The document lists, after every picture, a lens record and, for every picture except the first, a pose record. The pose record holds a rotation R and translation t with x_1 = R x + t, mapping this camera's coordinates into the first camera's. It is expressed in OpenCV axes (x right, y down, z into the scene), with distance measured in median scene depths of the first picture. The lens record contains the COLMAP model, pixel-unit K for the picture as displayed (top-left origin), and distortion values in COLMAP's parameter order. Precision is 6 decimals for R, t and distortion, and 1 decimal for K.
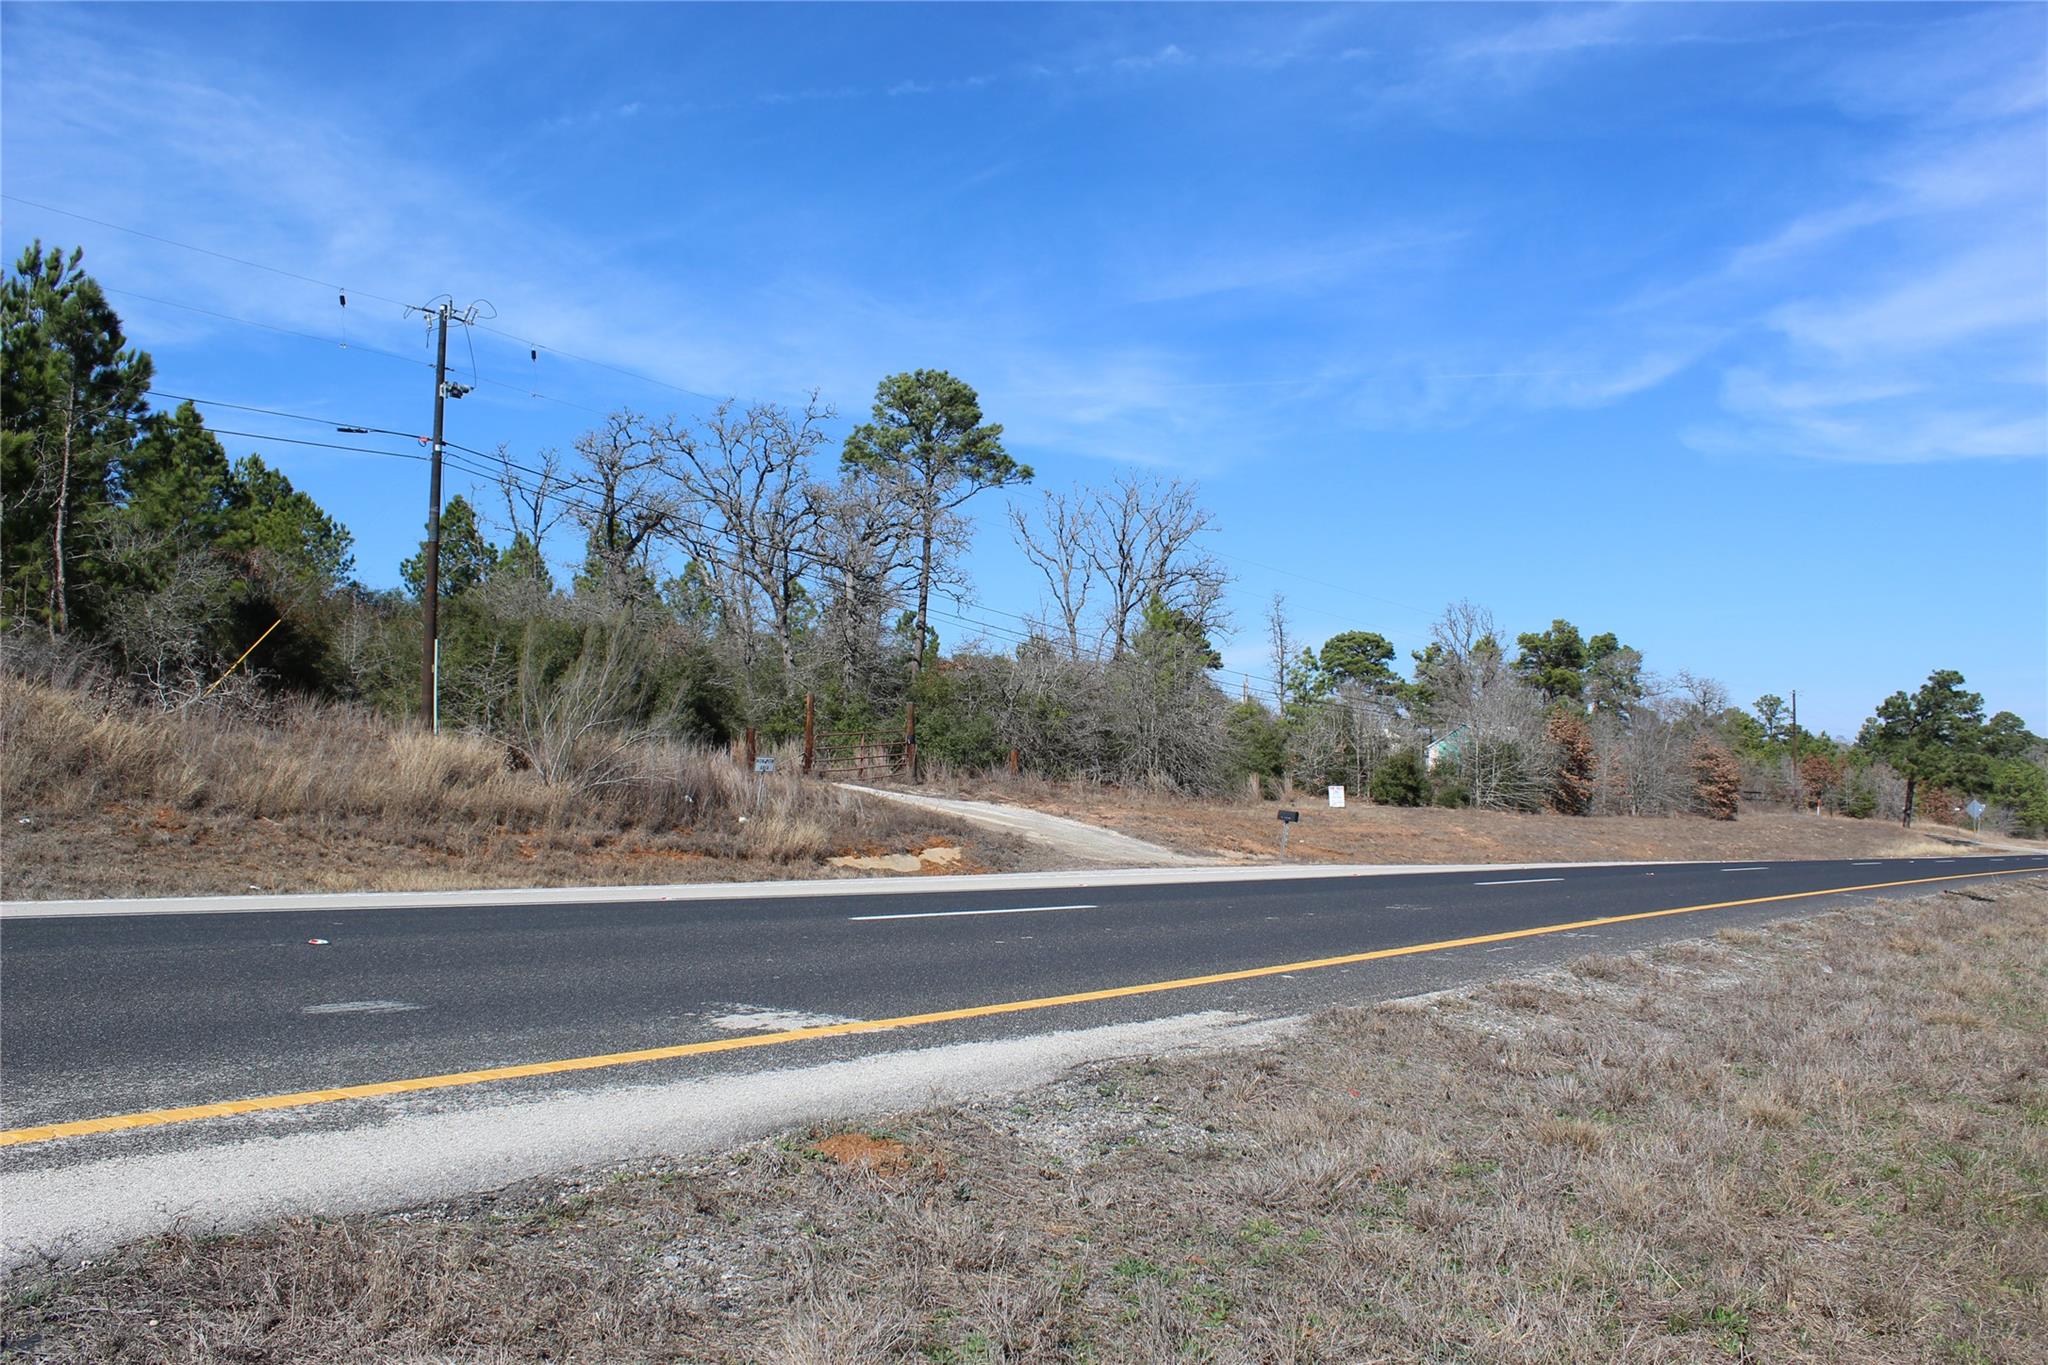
lens RADIAL K [[1698.1, 0, 1024.0], [0, 1698.1, 682.5], [0, 0, 1]] dist [-0.173944, 0.149558]
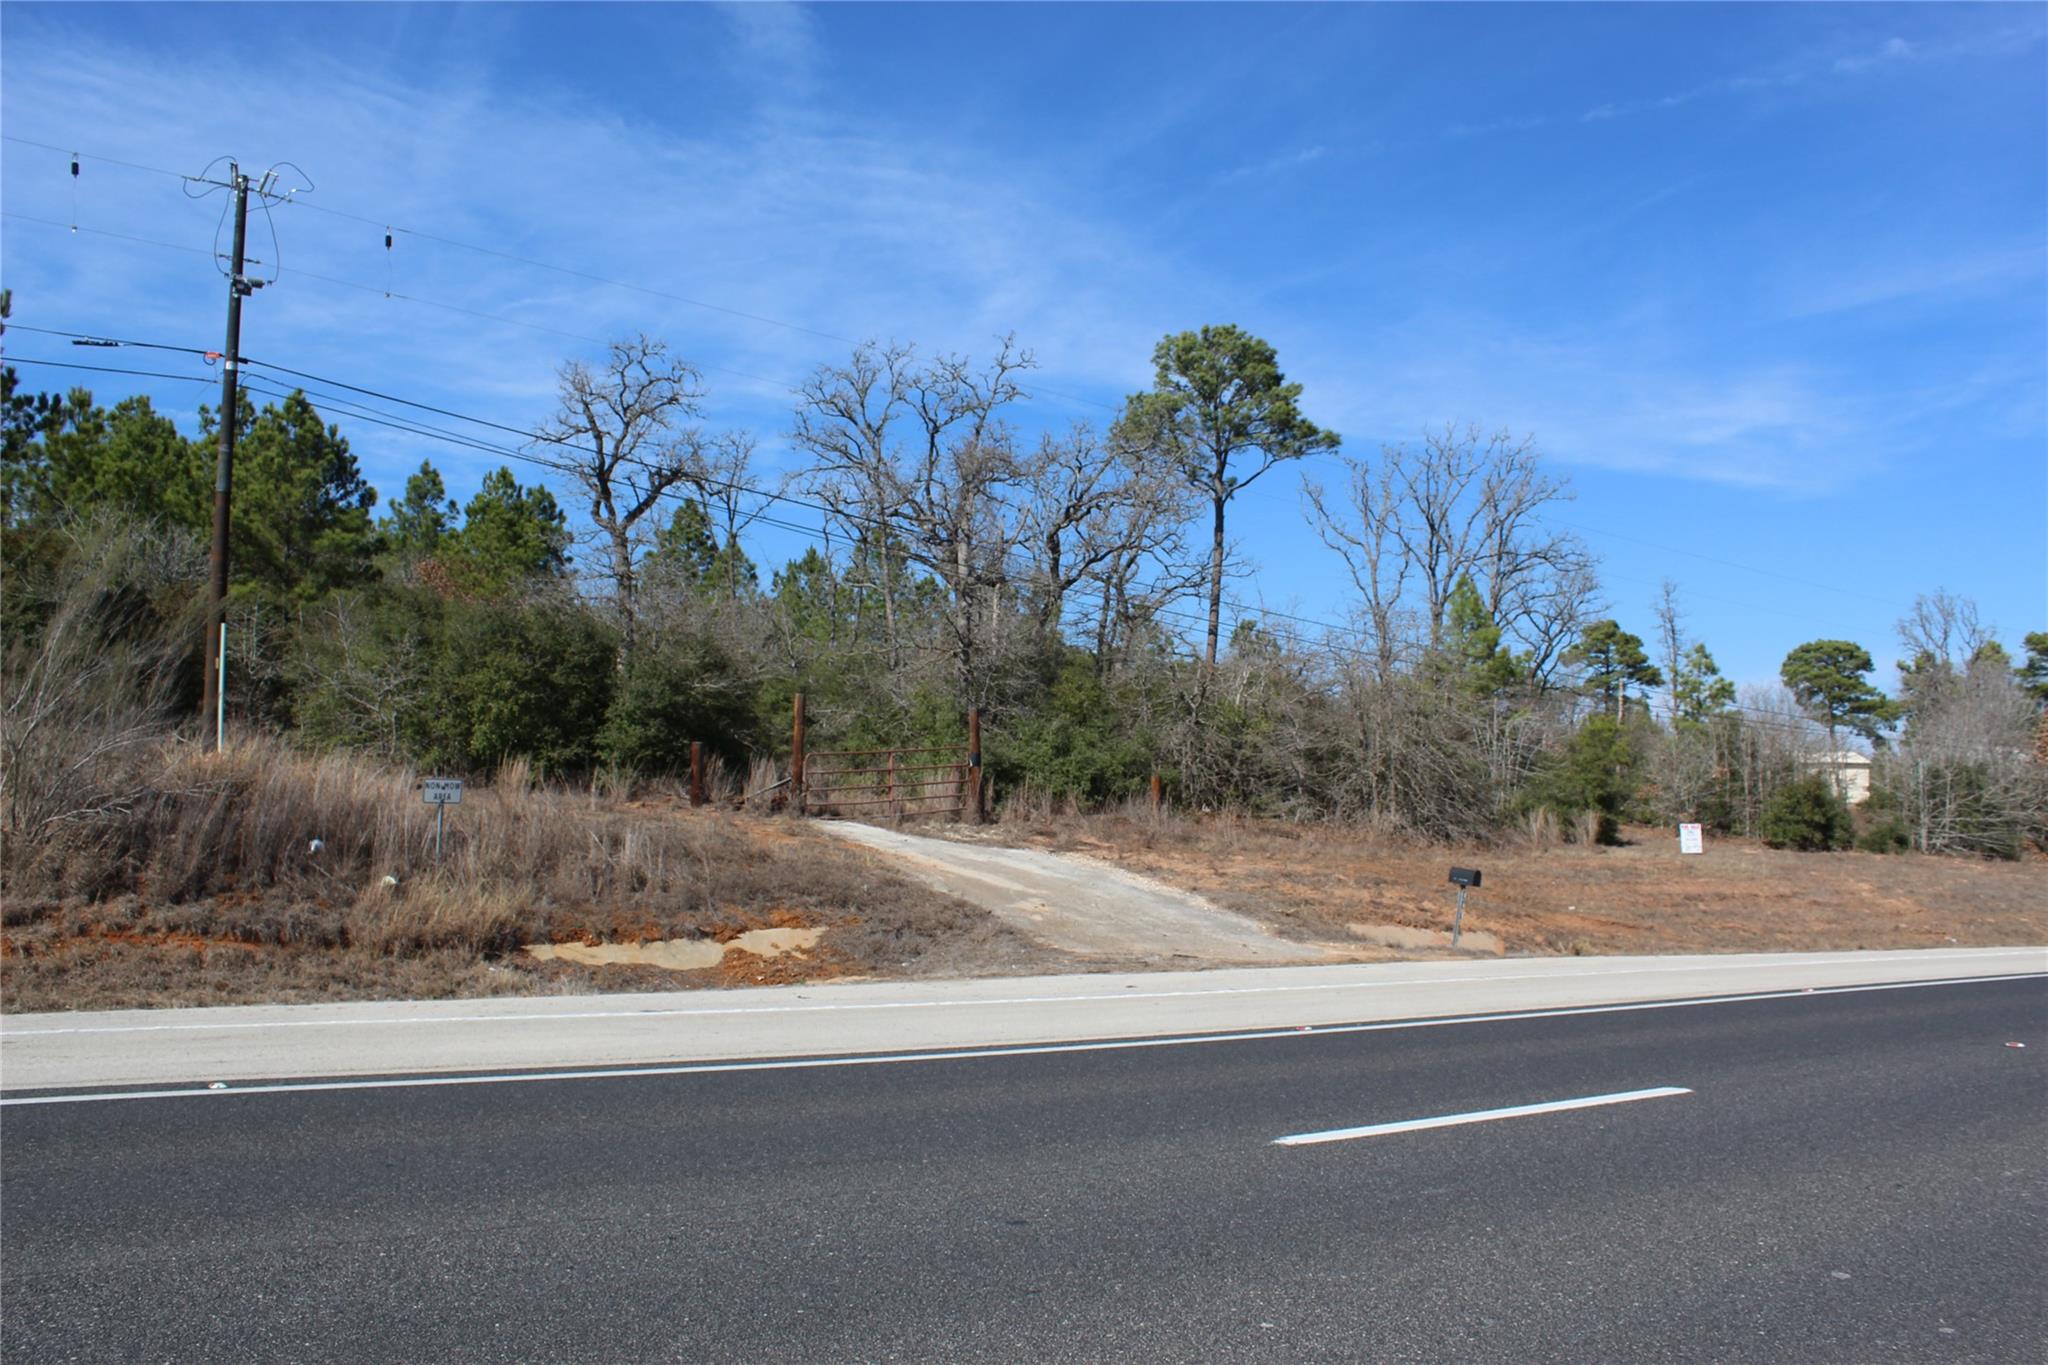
lens RADIAL K [[1698.1, 0, 1024.0], [0, 1698.1, 682.5], [0, 0, 1]] dist [-0.173944, 0.149558]
pose [[0.959288, -0.019765, -0.281737, 0.084420], [0.013921, 0.999645, -0.022729, 0.009588], [0.282086, 0.017881, 0.959222, 0.177017]]
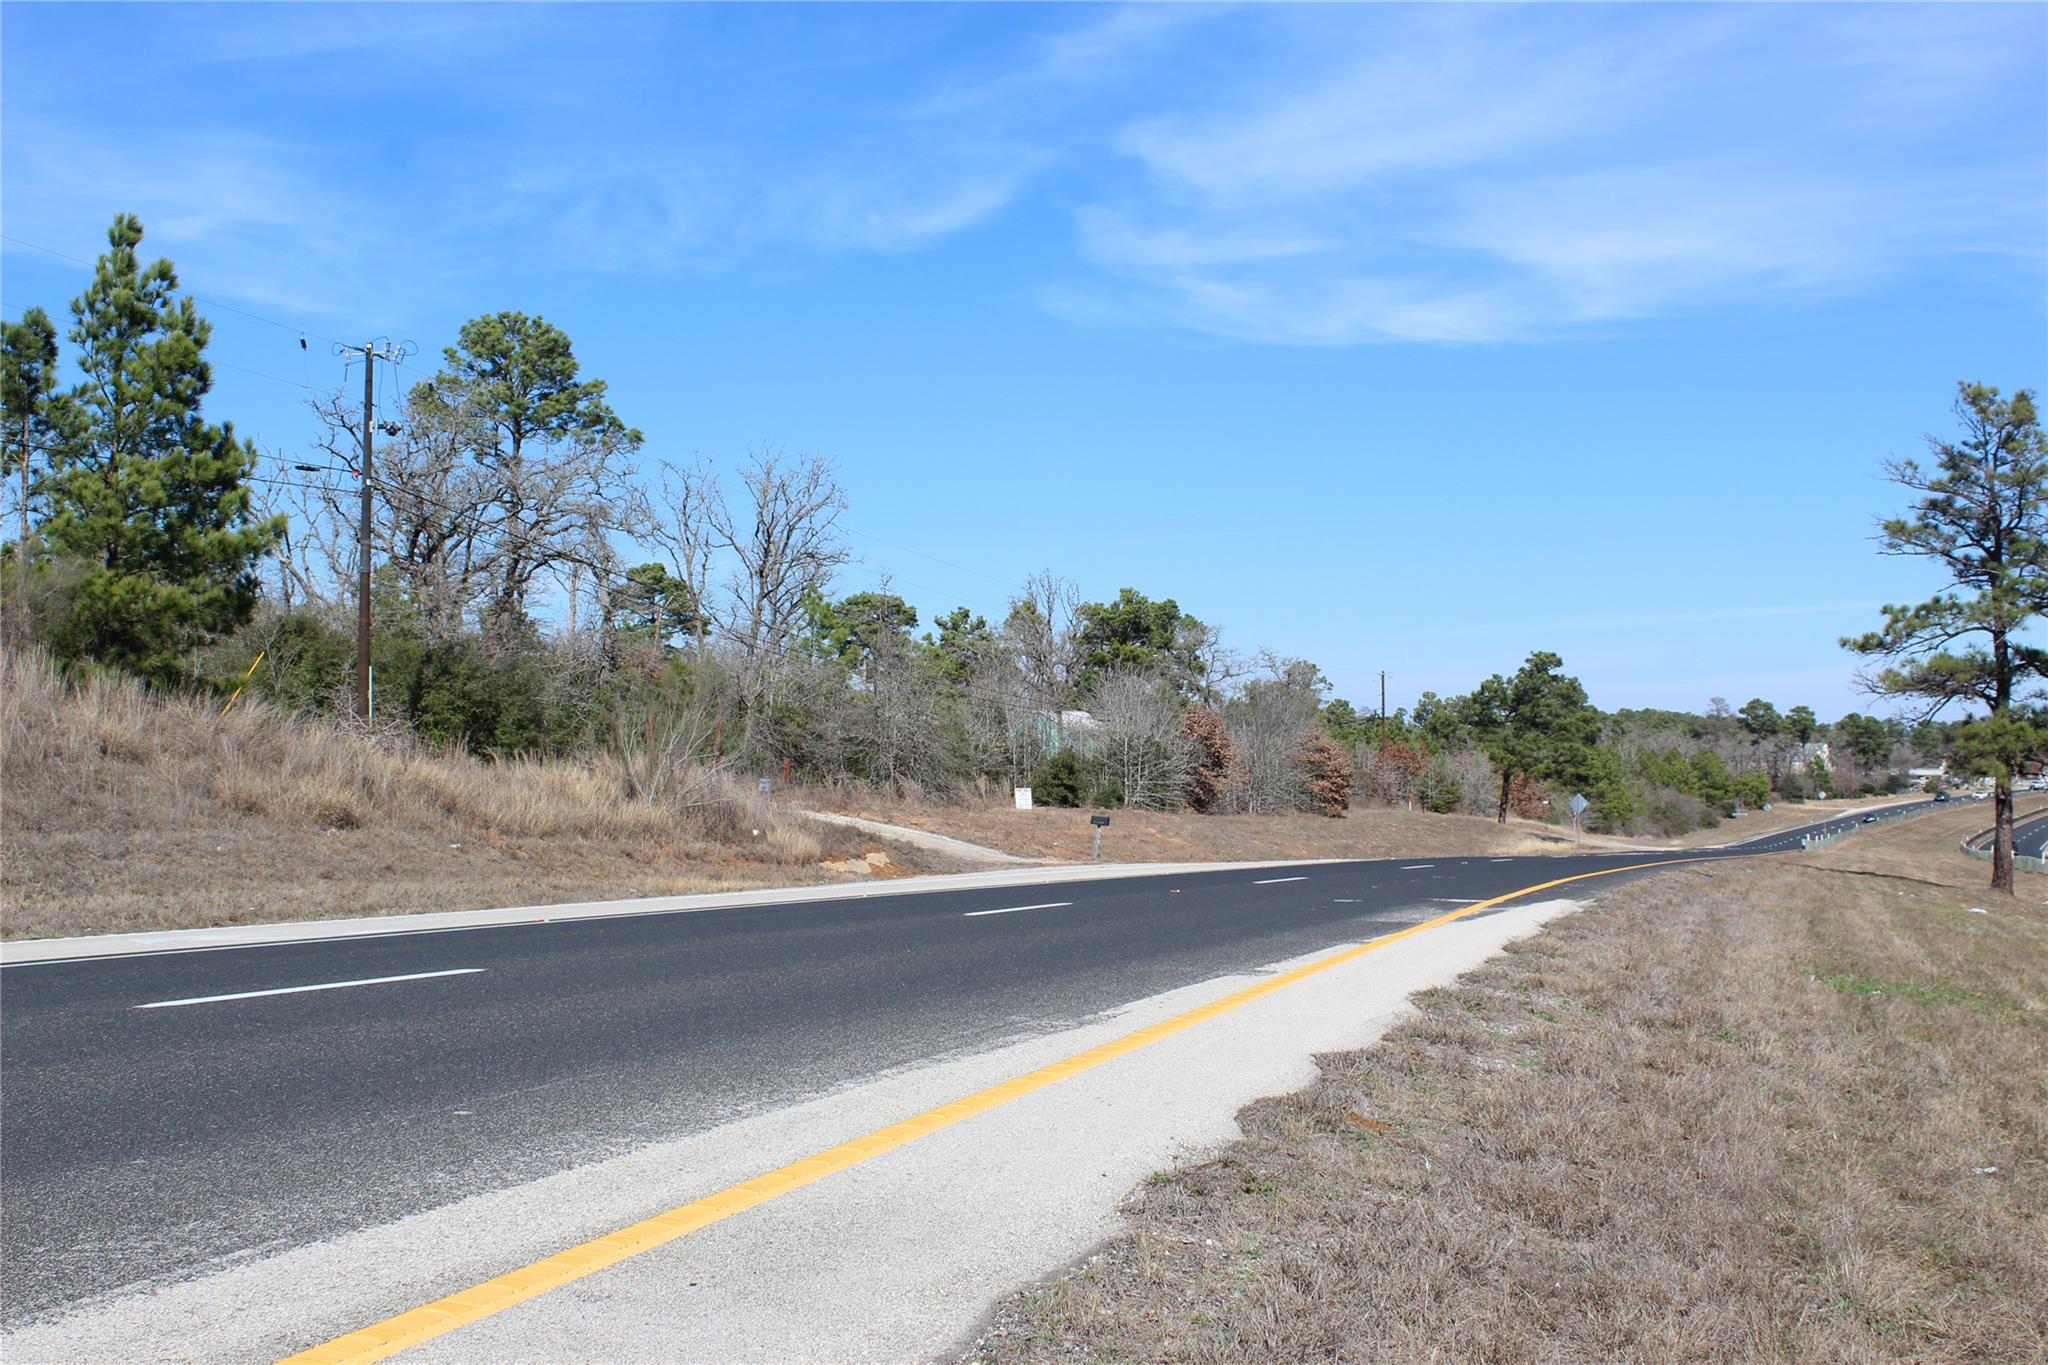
lens RADIAL K [[2318.0, 0, 1024.0], [0, 2318.0, 682.5], [0, 0, 1]] dist [-0.003491, -0.003704]
pose [[0.949394, 0.003584, 0.314067, -0.184746], [-0.010848, 0.999713, 0.021383, -0.022778], [-0.313900, -0.023708, 0.949160, -0.224863]]
